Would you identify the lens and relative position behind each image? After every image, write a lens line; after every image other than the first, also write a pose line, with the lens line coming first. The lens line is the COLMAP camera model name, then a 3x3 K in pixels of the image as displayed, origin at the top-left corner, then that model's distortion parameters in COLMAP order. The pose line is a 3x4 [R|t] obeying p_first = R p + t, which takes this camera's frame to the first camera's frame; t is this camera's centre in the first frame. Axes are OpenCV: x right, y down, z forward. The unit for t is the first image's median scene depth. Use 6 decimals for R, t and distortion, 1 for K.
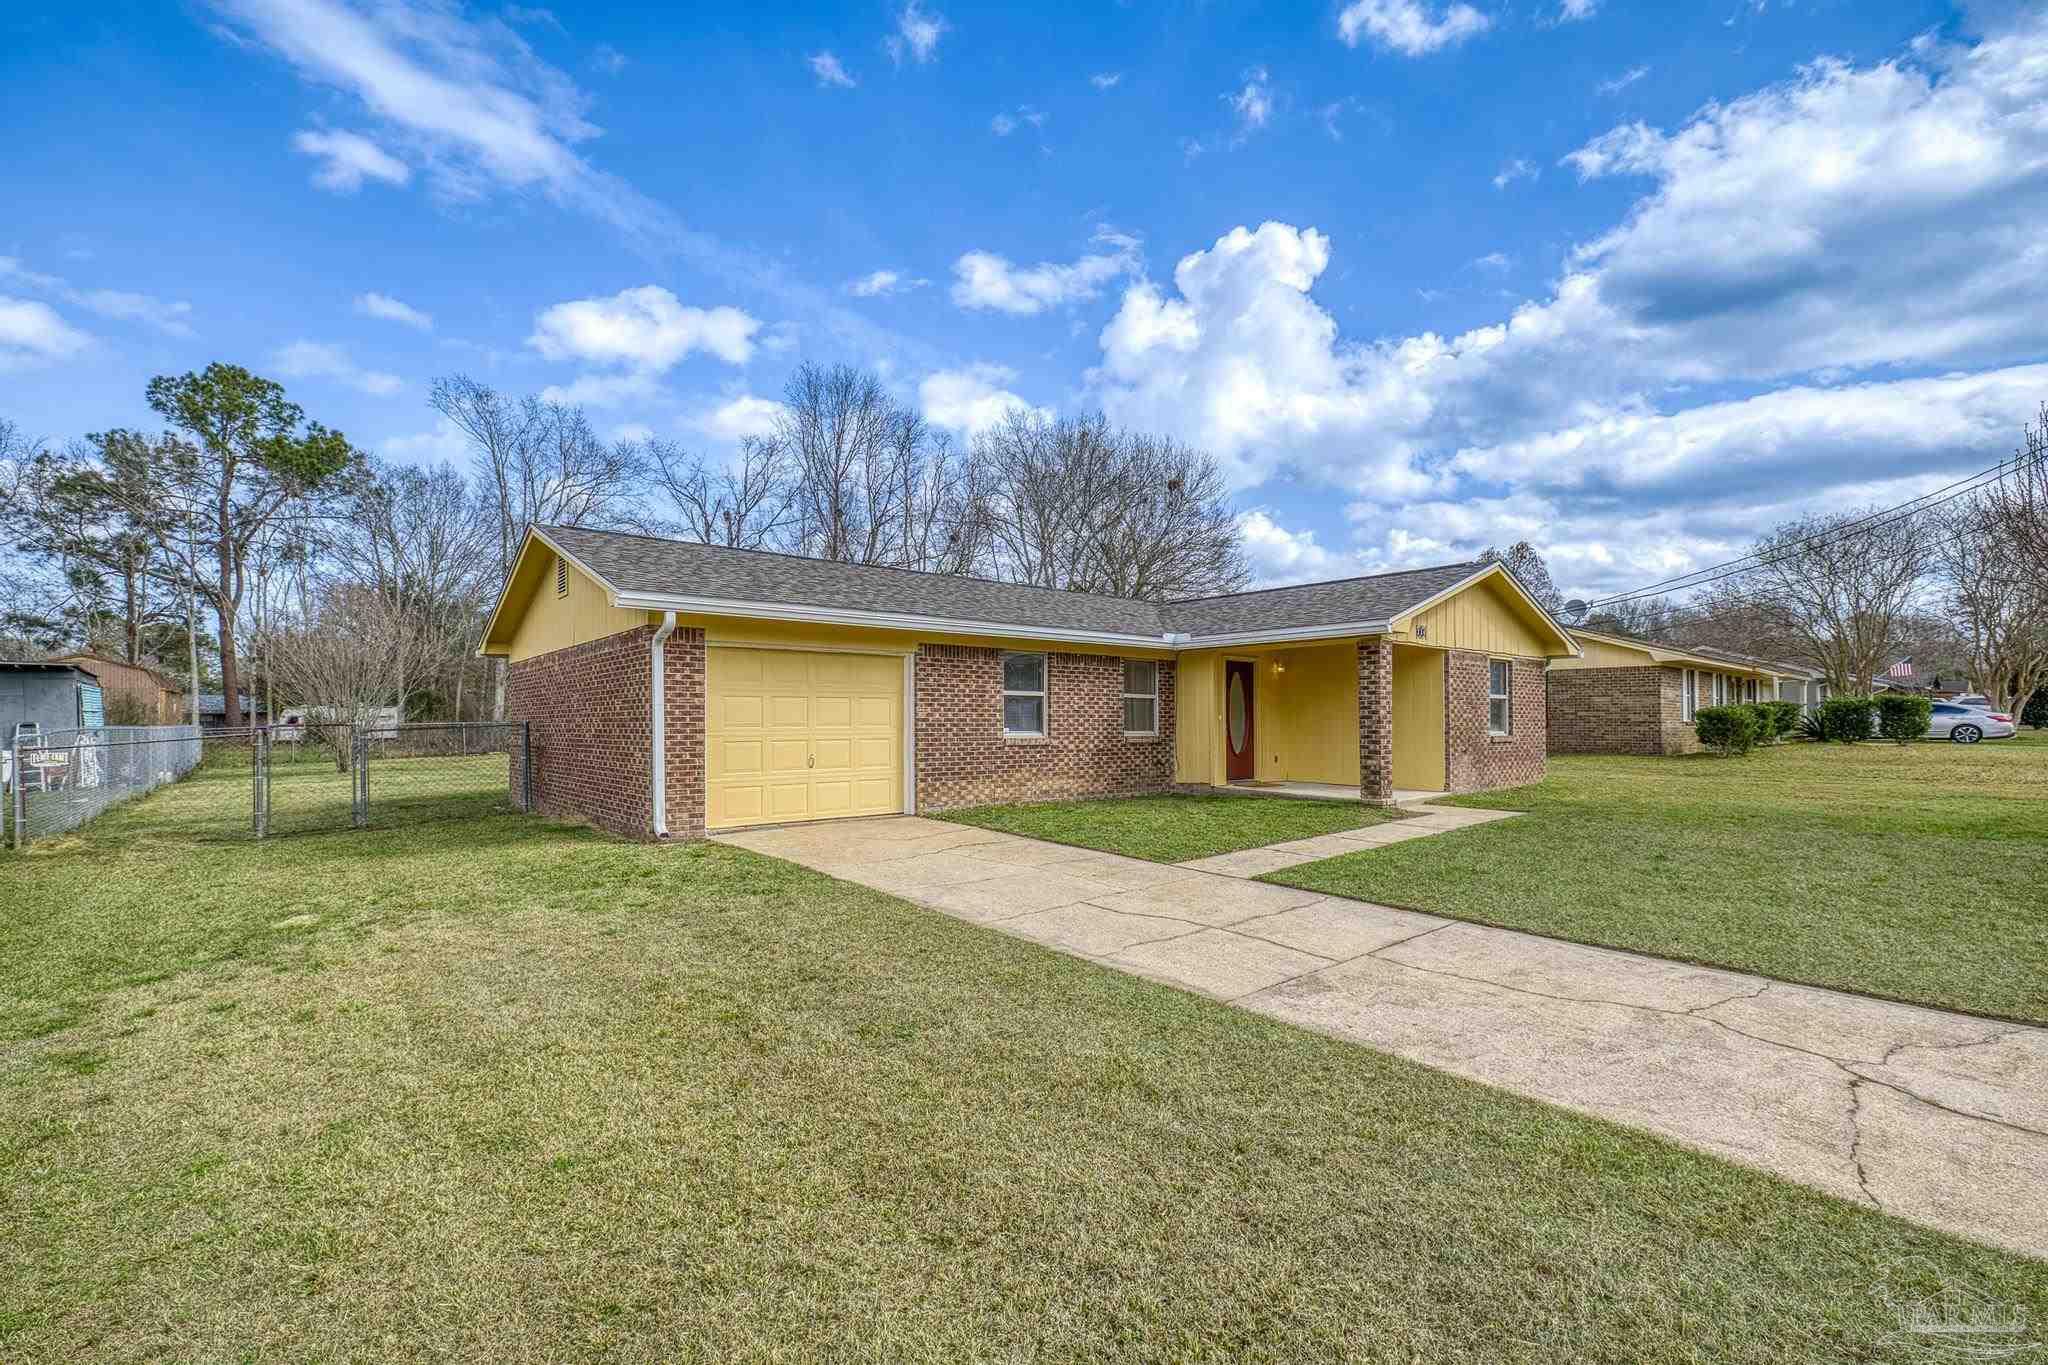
lens RADIAL K [[868.7, 0, 1013.6], [0, 868.7, 709.2], [0, 0, 1]] dist [0.003501, 0.000330]
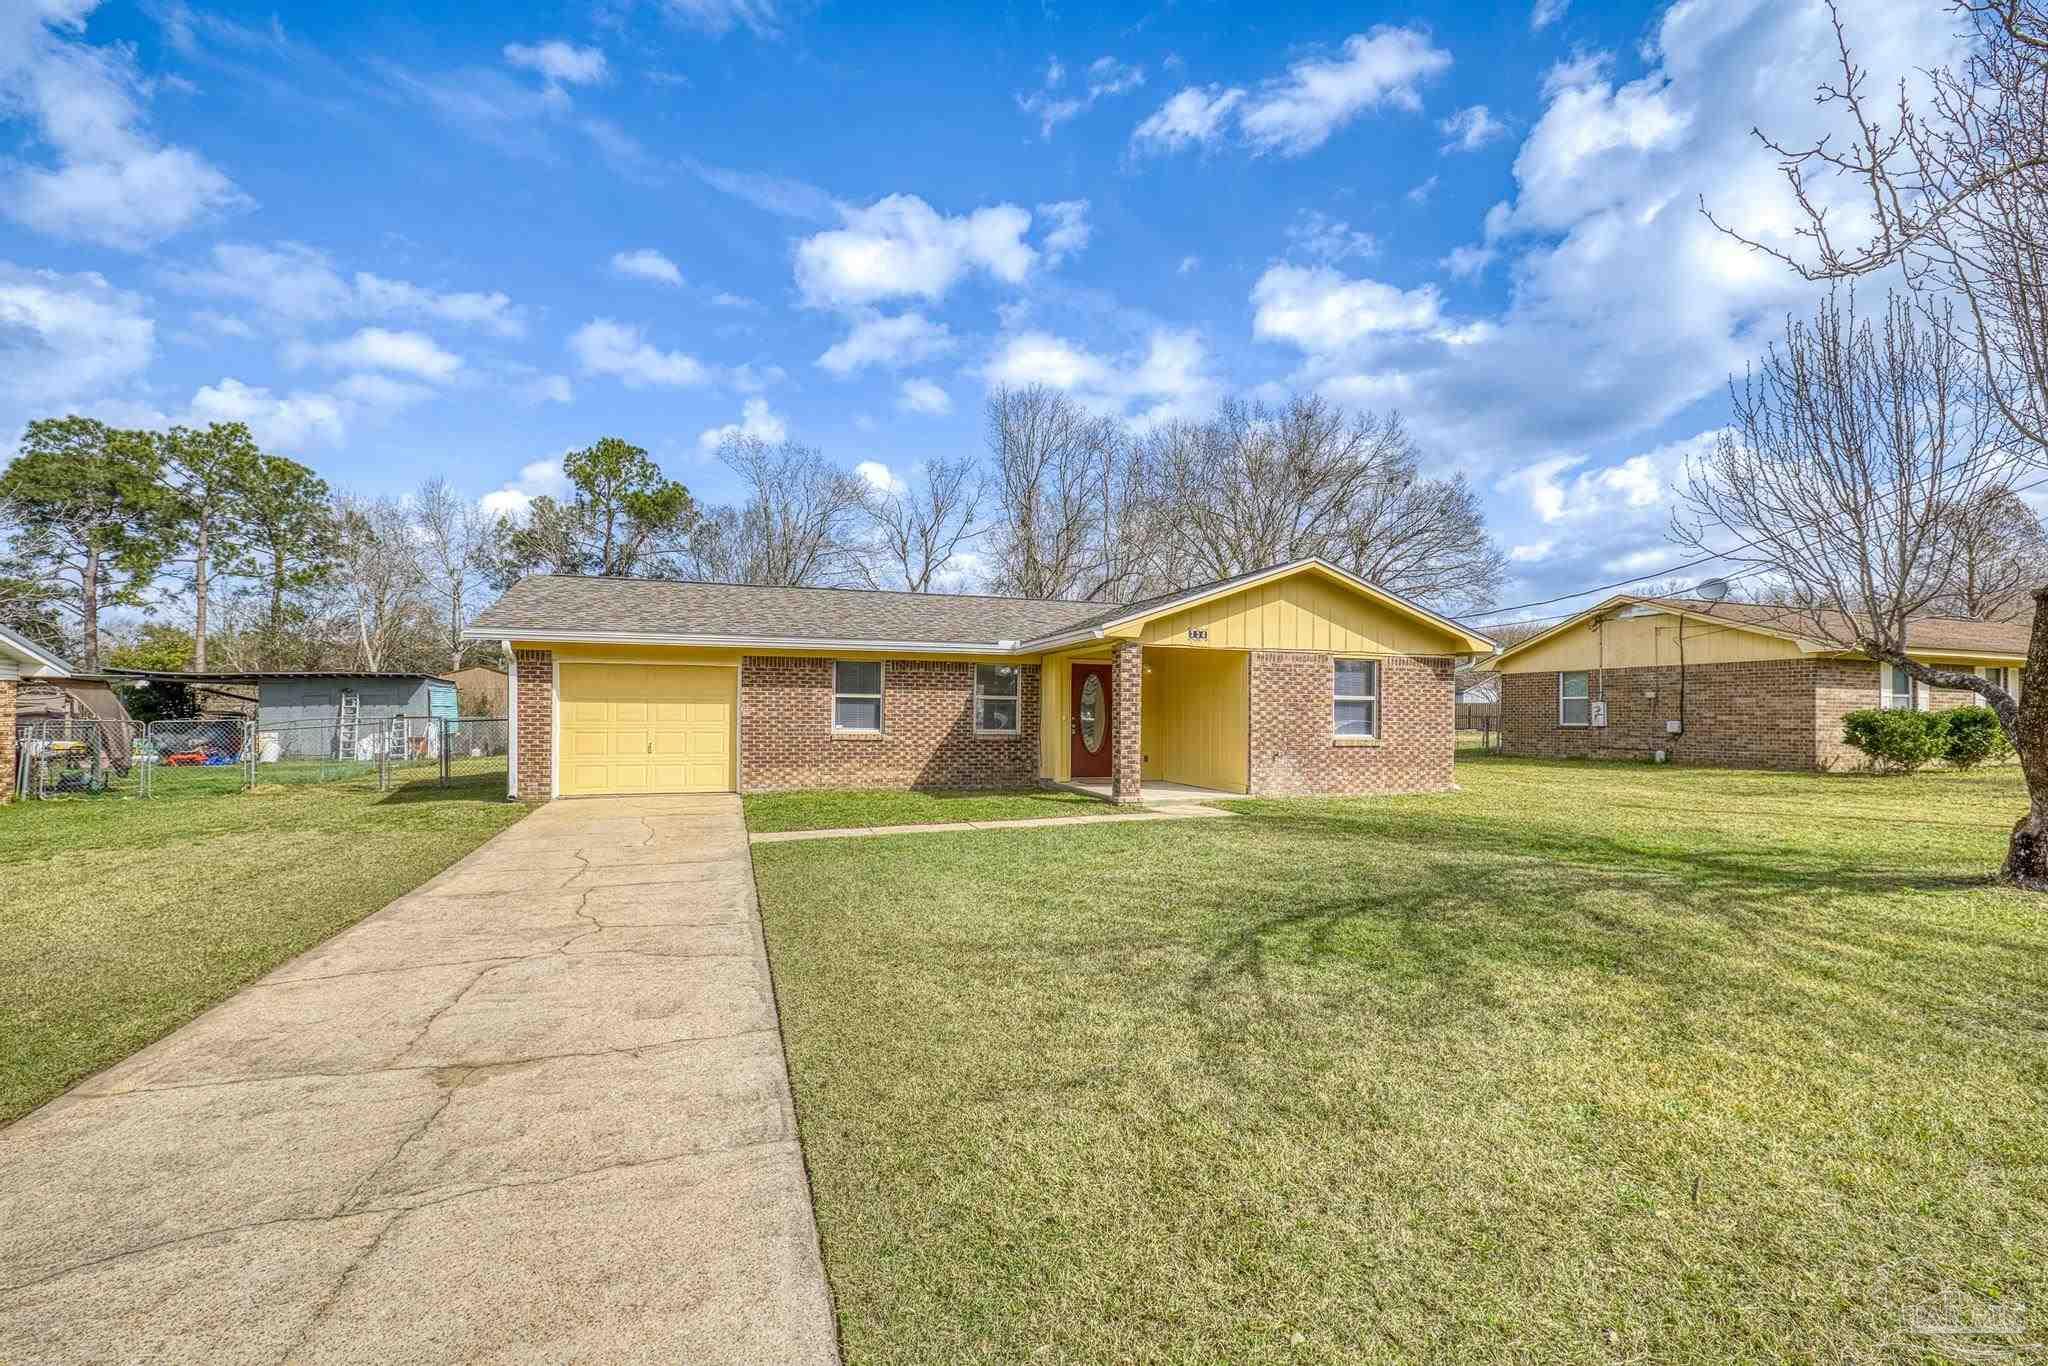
lens RADIAL K [[892.7, 0, 1028.2], [0, 892.7, 711.3], [0, 0, 1]] dist [0.018297, 0.000120]
pose [[0.932742, 0.005842, -0.360498, 0.871635], [-0.004619, 0.999980, 0.004254, -0.004086], [0.360516, -0.002303, 0.932750, -0.047858]]
